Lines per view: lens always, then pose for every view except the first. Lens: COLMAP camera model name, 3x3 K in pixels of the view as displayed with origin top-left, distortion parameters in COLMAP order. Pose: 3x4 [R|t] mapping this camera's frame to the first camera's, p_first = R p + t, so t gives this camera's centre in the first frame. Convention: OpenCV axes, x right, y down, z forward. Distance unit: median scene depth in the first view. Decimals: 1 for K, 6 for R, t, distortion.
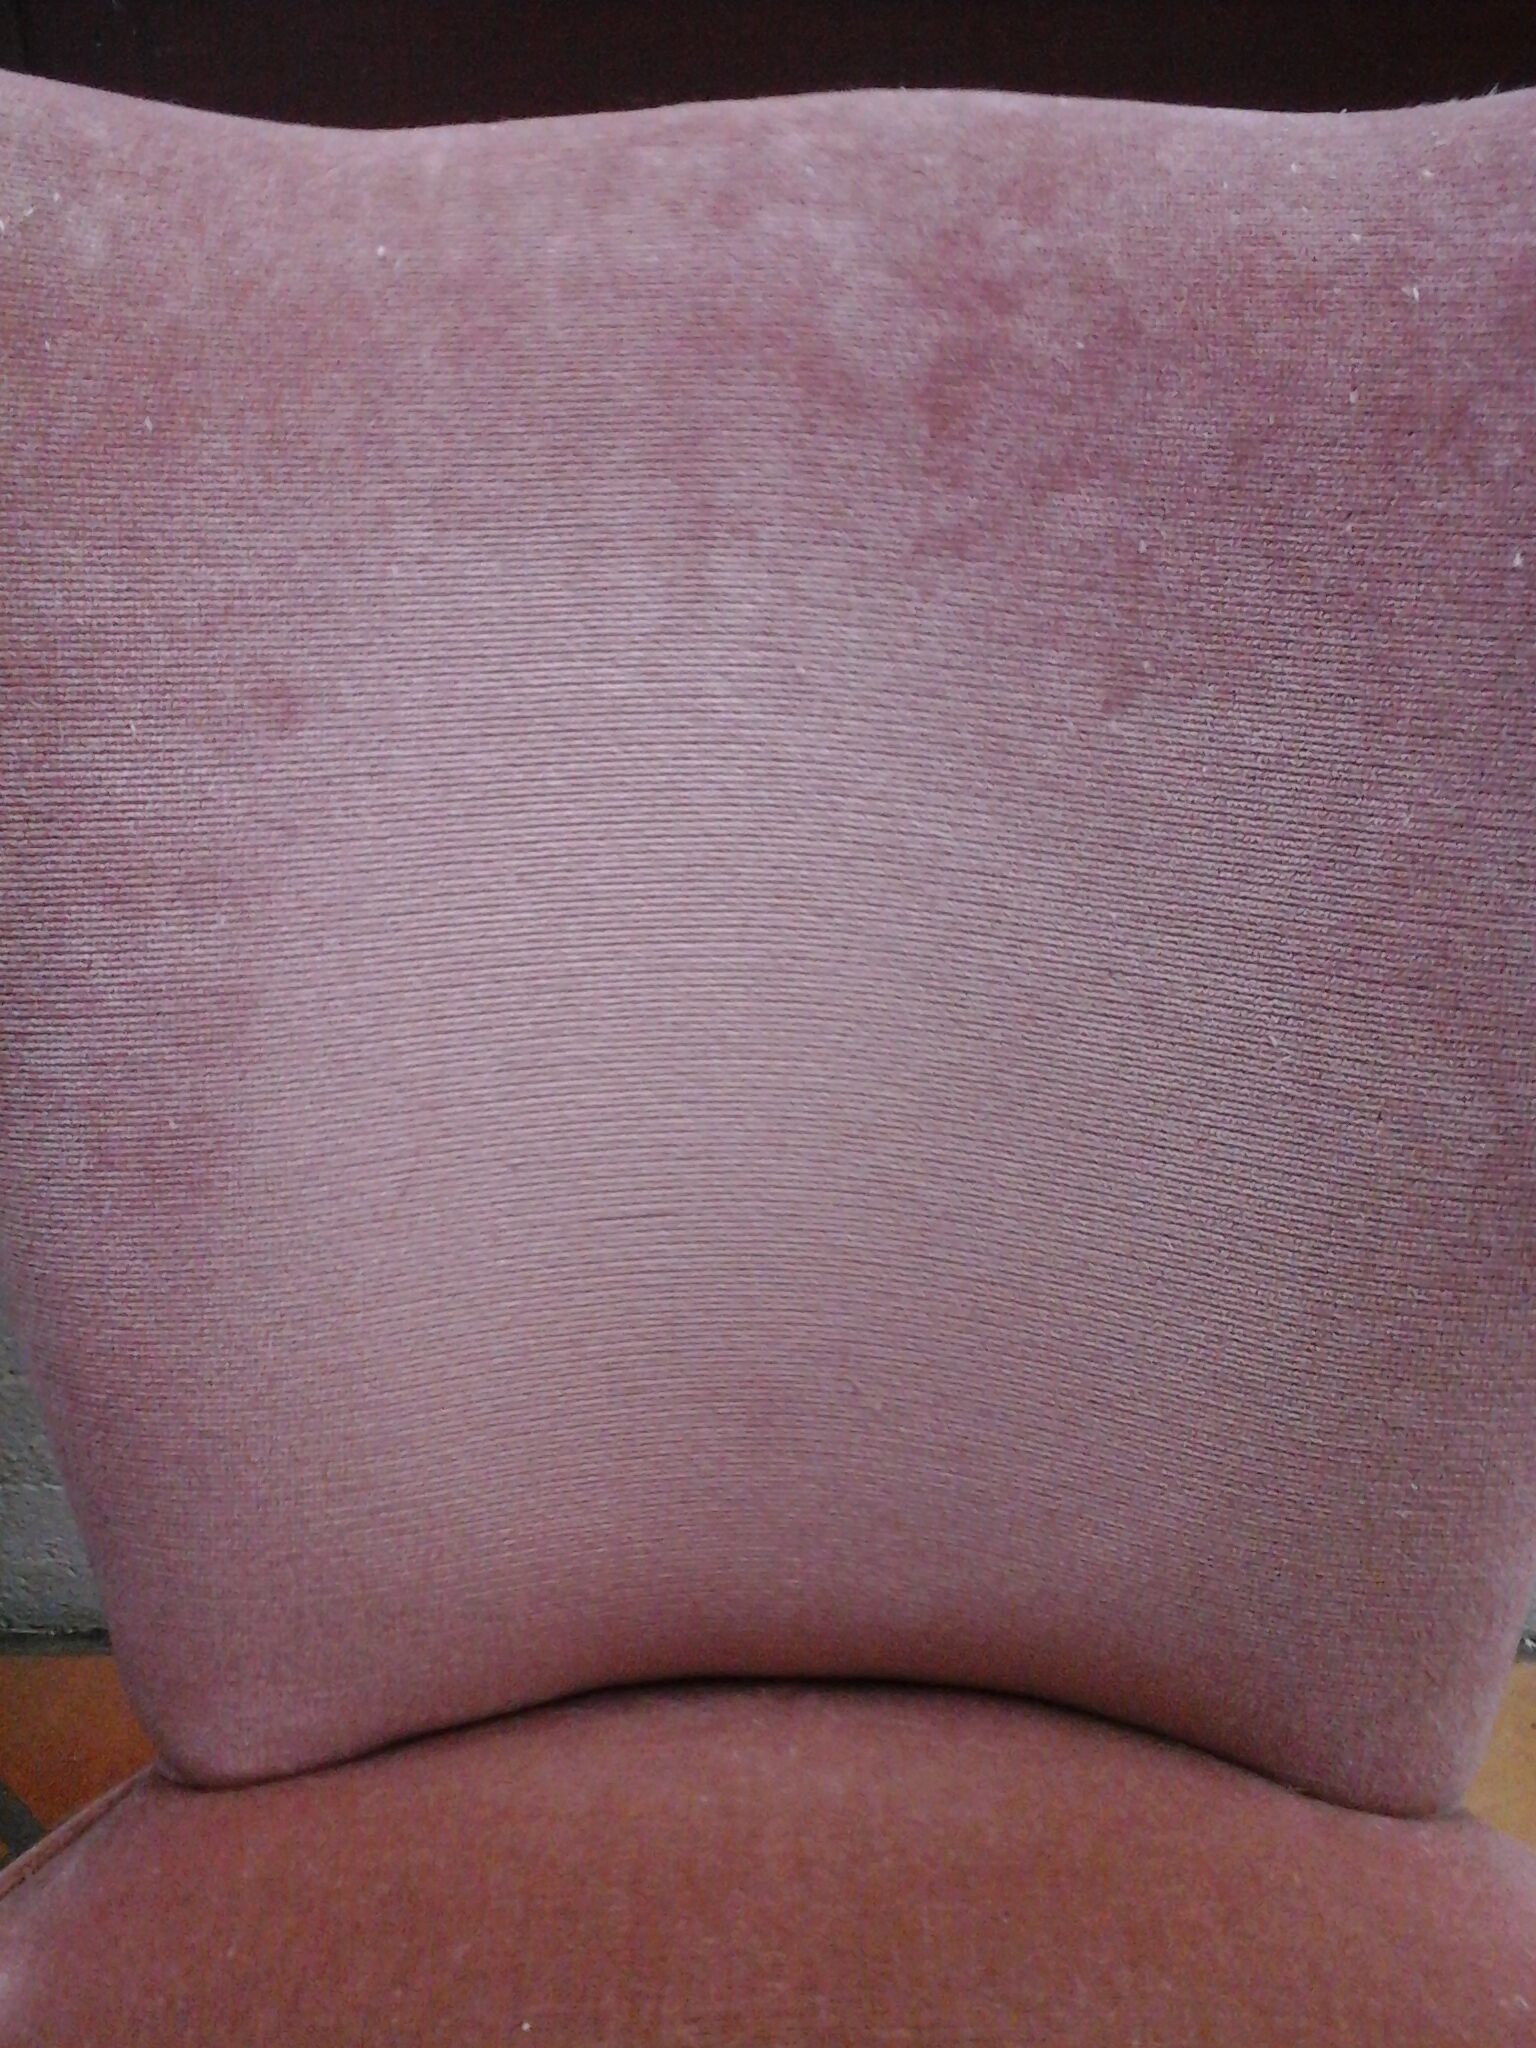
lens RADIAL K [[1813.8, 0, 756.5], [0, 1813.8, 1034.6], [0, 0, 1]] dist [-0.053267, 0.091336]
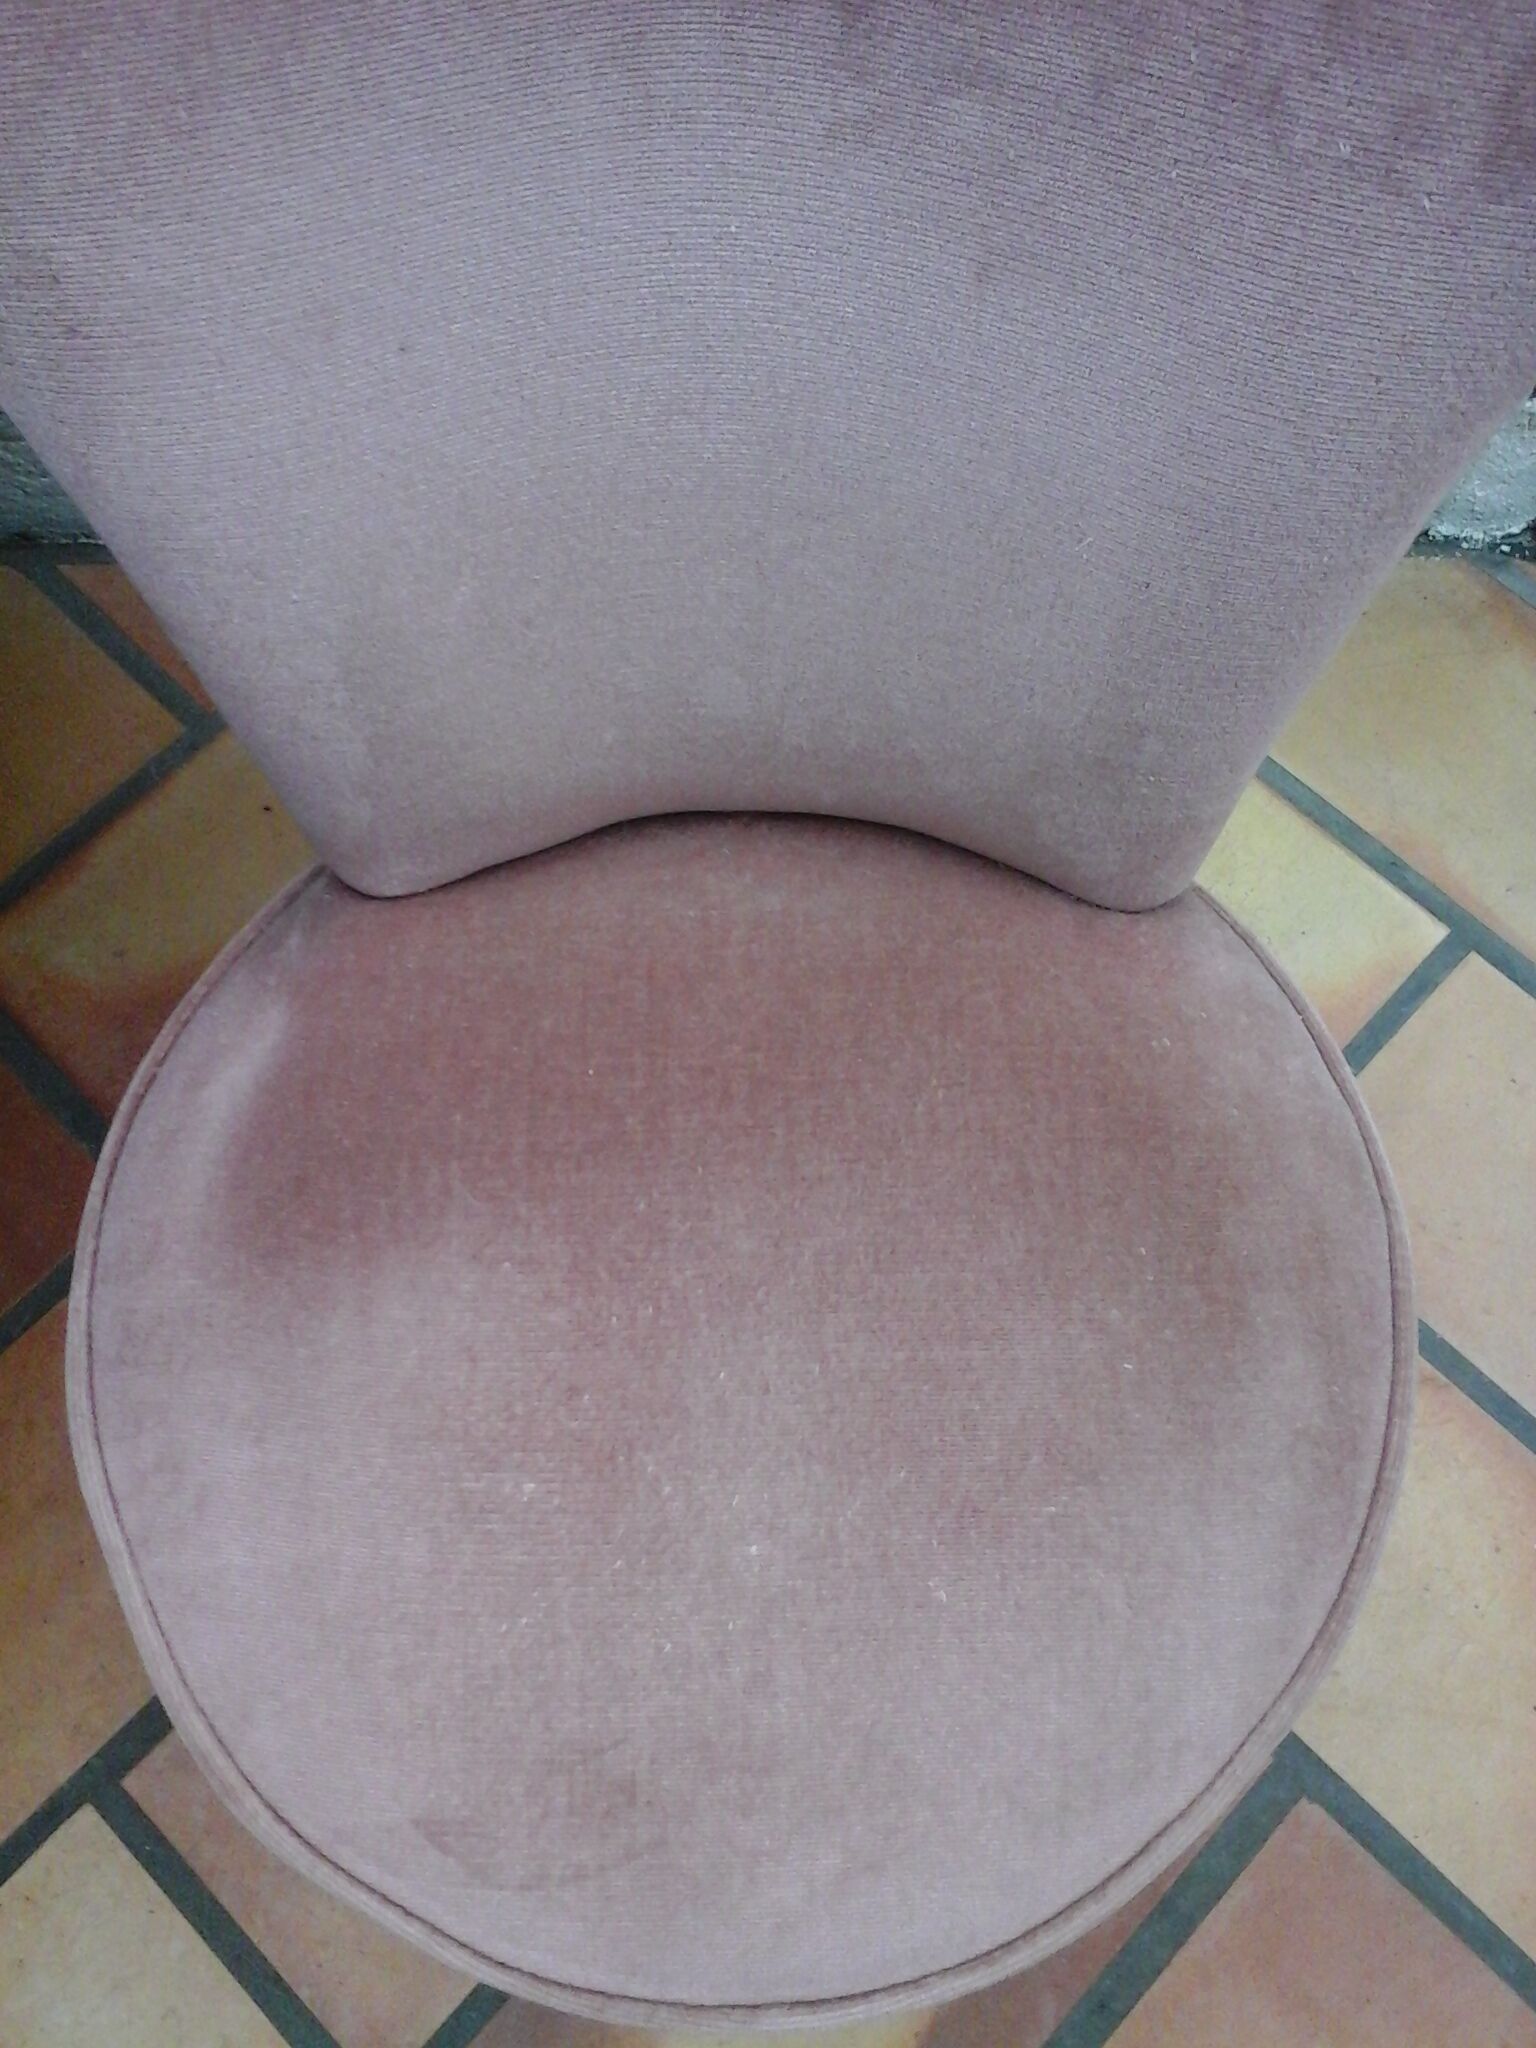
lens RADIAL K [[1813.8, 0, 756.5], [0, 1813.8, 1034.6], [0, 0, 1]] dist [-0.053267, 0.091336]
pose [[0.999922, -0.007141, -0.010252, 0.049767], [0.012158, 0.745152, 0.666784, -0.622521], [0.002877, -0.666857, 0.745180, -0.281711]]
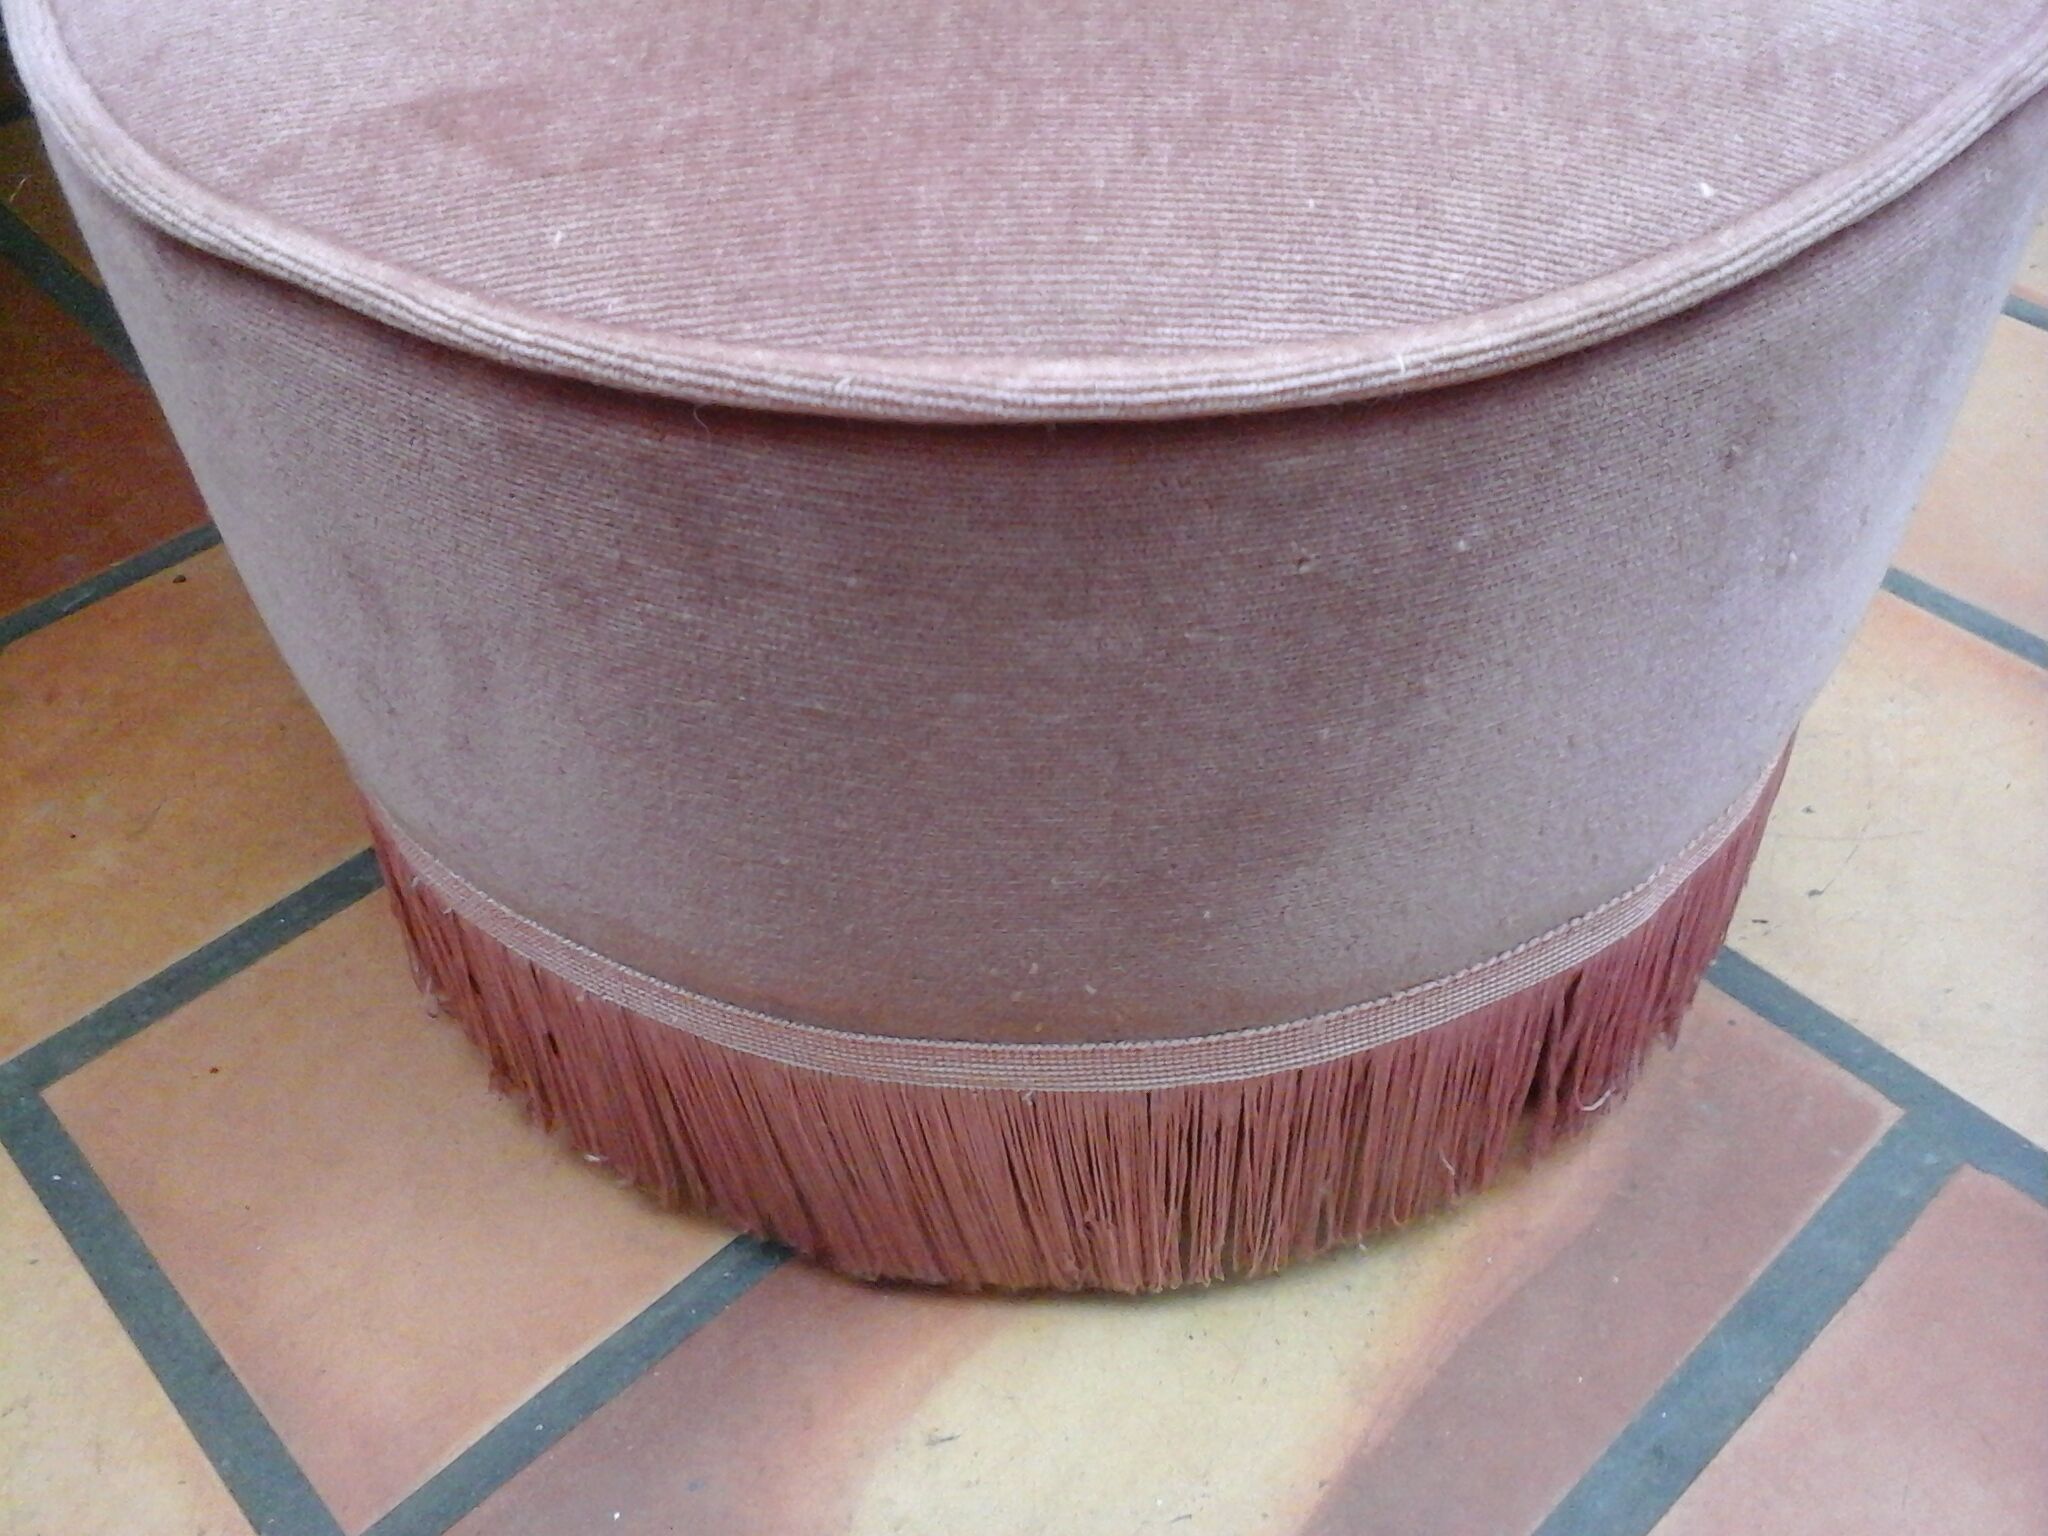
lens RADIAL K [[1813.8, 0, 1024.0], [0, 1813.8, 768.0], [0, 0, 1]] dist [-0.053267, 0.091336]
pose [[0.998128, 0.016469, -0.058893, 0.075293], [0.006456, 0.929294, 0.369283, 0.855292], [0.060810, -0.368972, 0.927449, -0.453383]]
